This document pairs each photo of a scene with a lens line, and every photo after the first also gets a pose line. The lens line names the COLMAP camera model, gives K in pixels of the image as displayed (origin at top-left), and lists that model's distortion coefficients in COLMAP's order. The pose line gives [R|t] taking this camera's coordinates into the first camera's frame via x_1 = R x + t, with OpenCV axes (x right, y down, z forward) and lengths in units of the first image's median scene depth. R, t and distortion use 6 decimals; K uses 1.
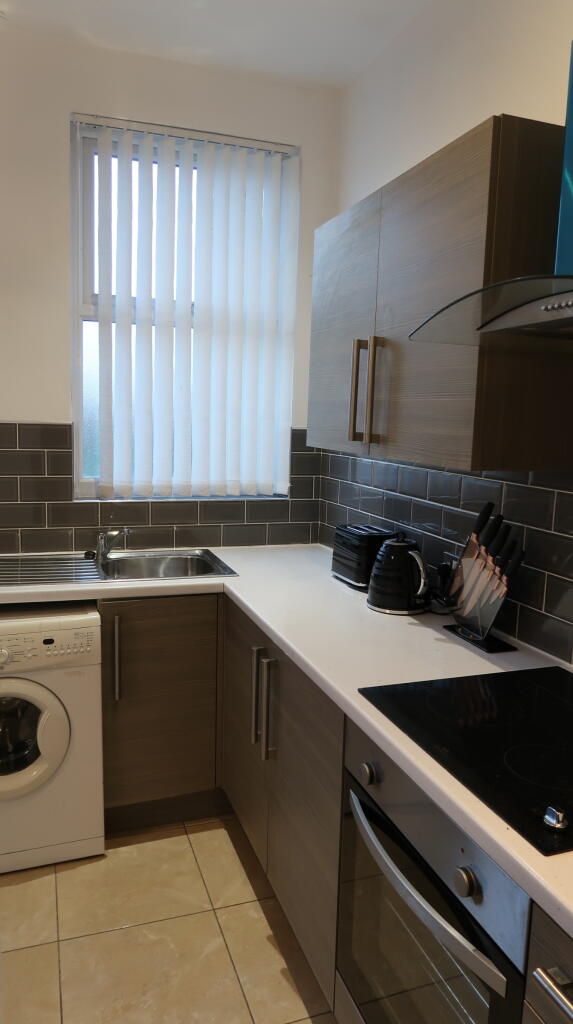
lens RADIAL K [[693.1, 0, 286.5], [0, 693.1, 512.0], [0, 0, 1]] dist [-0.029793, 0.002093]
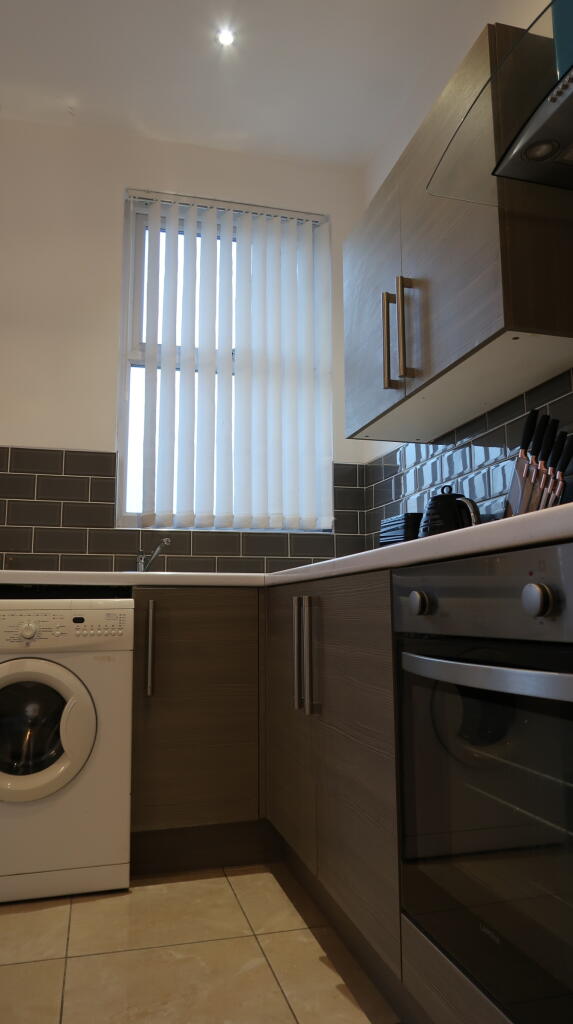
lens RADIAL K [[696.0, 0, 279.4], [0, 696.0, 515.3], [0, 0, 1]] dist [-0.009447, -0.017969]
pose [[0.995537, -0.045680, -0.082584, 0.012421], [0.021626, 0.962190, -0.271520, 0.280930], [0.091865, 0.268522, 0.958883, 0.066481]]
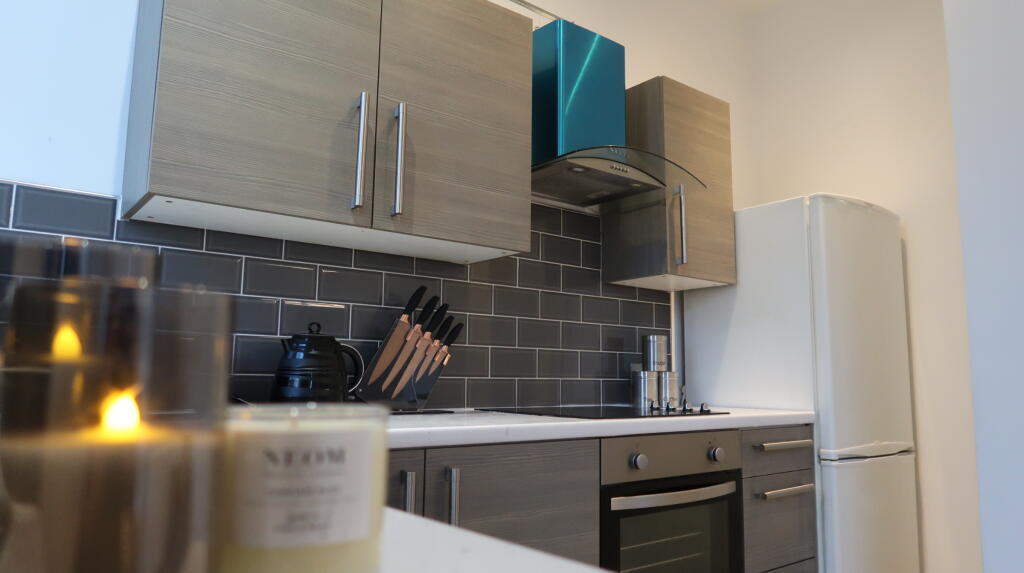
lens RADIAL K [[696.0, 0, 512.0], [0, 696.0, 286.5], [0, 0, 1]] dist [-0.009447, -0.017969]
pose [[-0.324415, 0.091869, 0.941443, -0.608492], [0.101063, 0.992942, -0.062069, 0.056517], [-0.940501, 0.075009, -0.331410, 0.912872]]
